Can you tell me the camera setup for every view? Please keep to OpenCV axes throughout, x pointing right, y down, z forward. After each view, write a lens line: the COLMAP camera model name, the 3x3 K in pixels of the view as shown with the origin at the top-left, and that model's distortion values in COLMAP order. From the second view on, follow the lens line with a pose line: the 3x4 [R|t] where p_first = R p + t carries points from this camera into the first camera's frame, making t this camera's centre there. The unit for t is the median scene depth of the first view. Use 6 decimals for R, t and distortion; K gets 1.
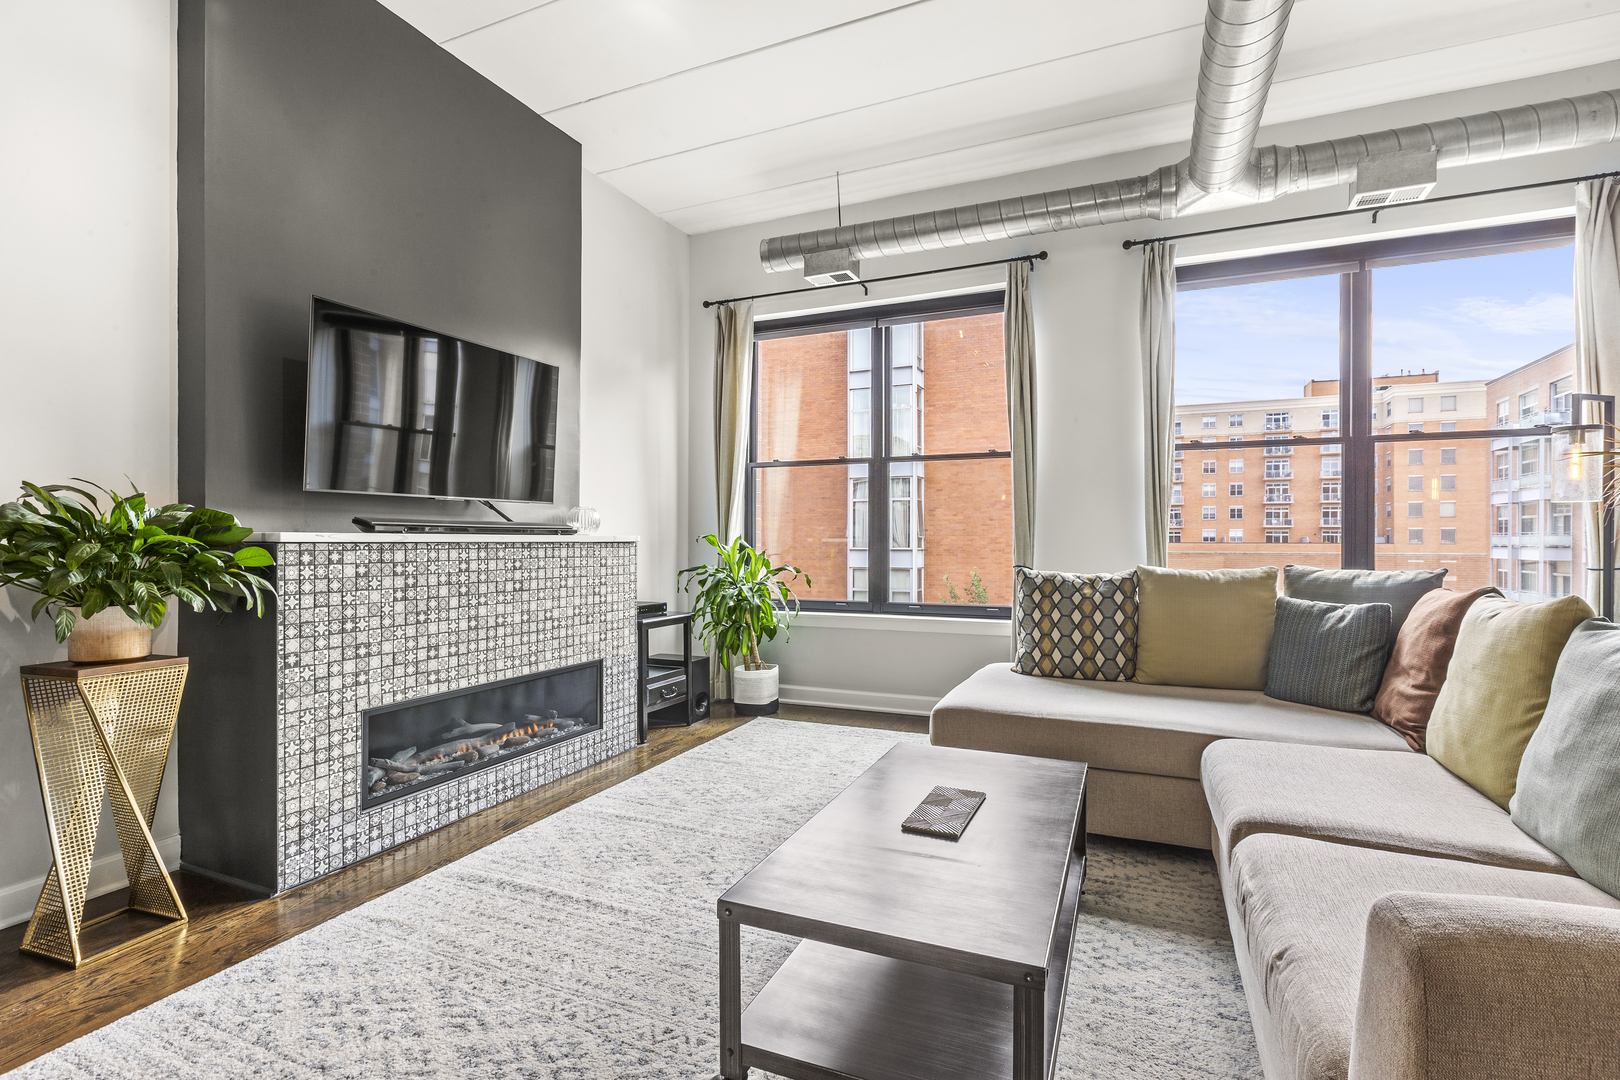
lens RADIAL K [[741.4, 0, 817.7], [0, 741.4, 542.1], [0, 0, 1]] dist [0.000803, 0.001873]
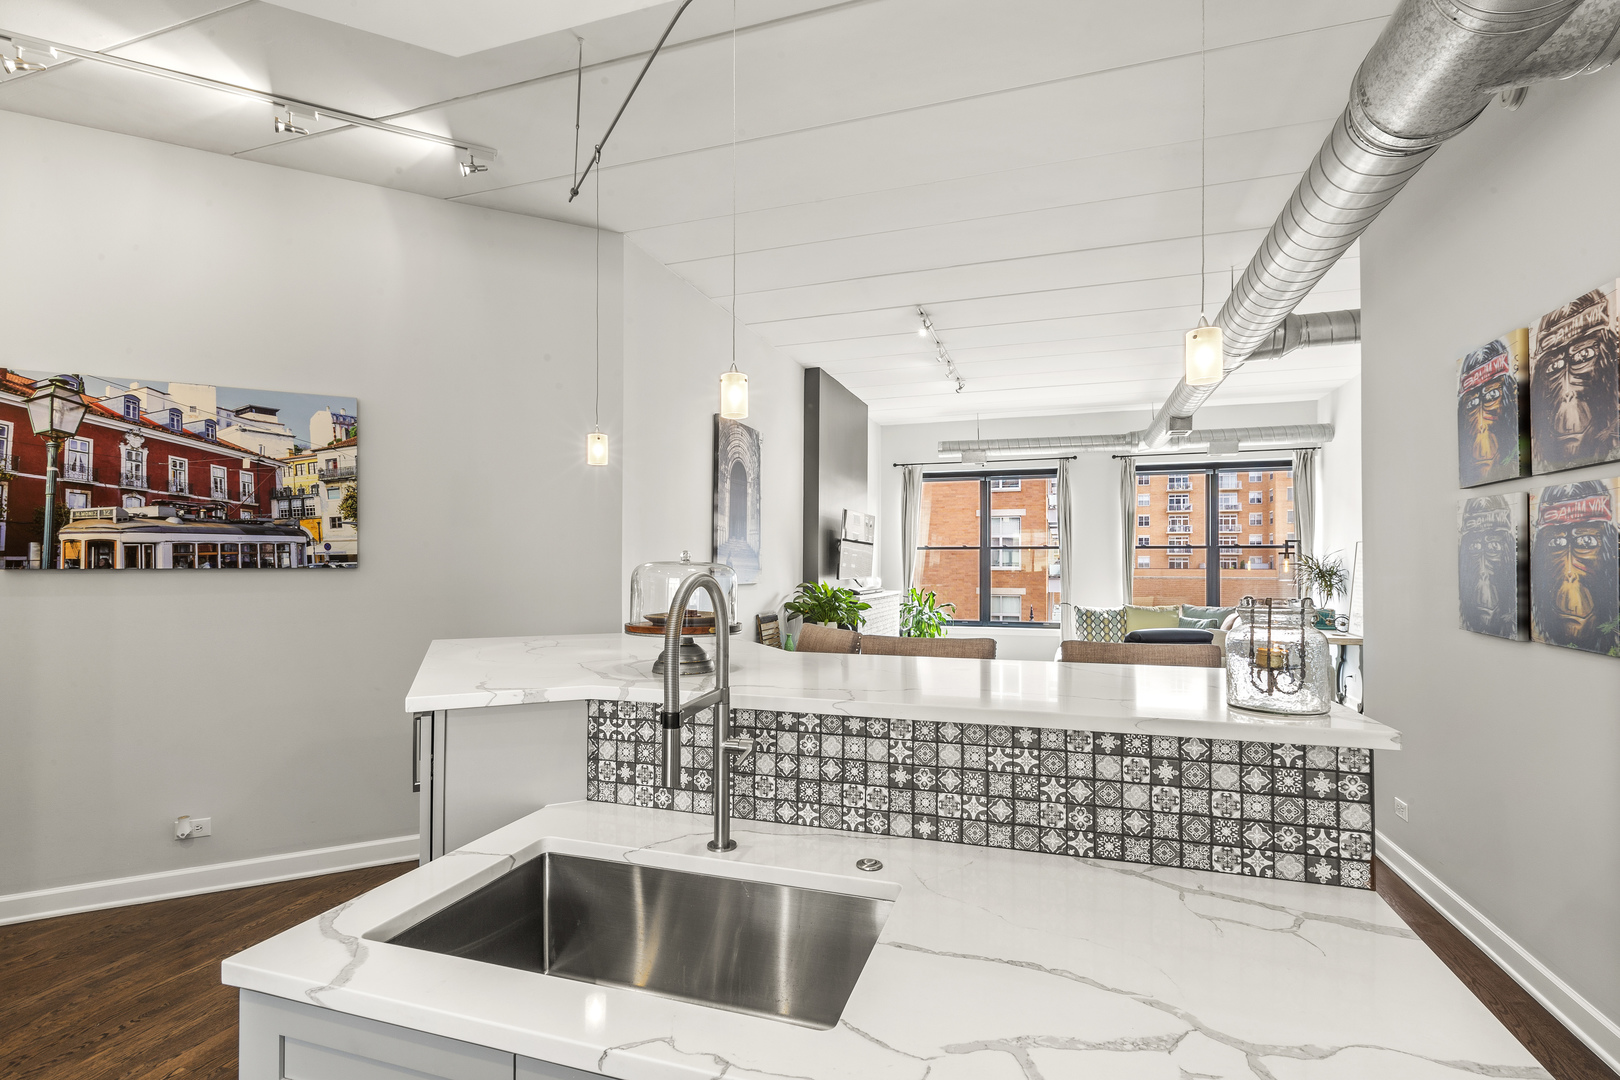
lens RADIAL K [[741.4, 0, 824.5], [0, 741.4, 563.2], [0, 0, 1]] dist [0.000803, 0.001873]
pose [[0.994054, 0.001592, 0.108876, -0.904091], [-0.001323, 0.999996, -0.002541, -0.107139], [-0.108879, 0.002382, 0.994052, -1.458914]]
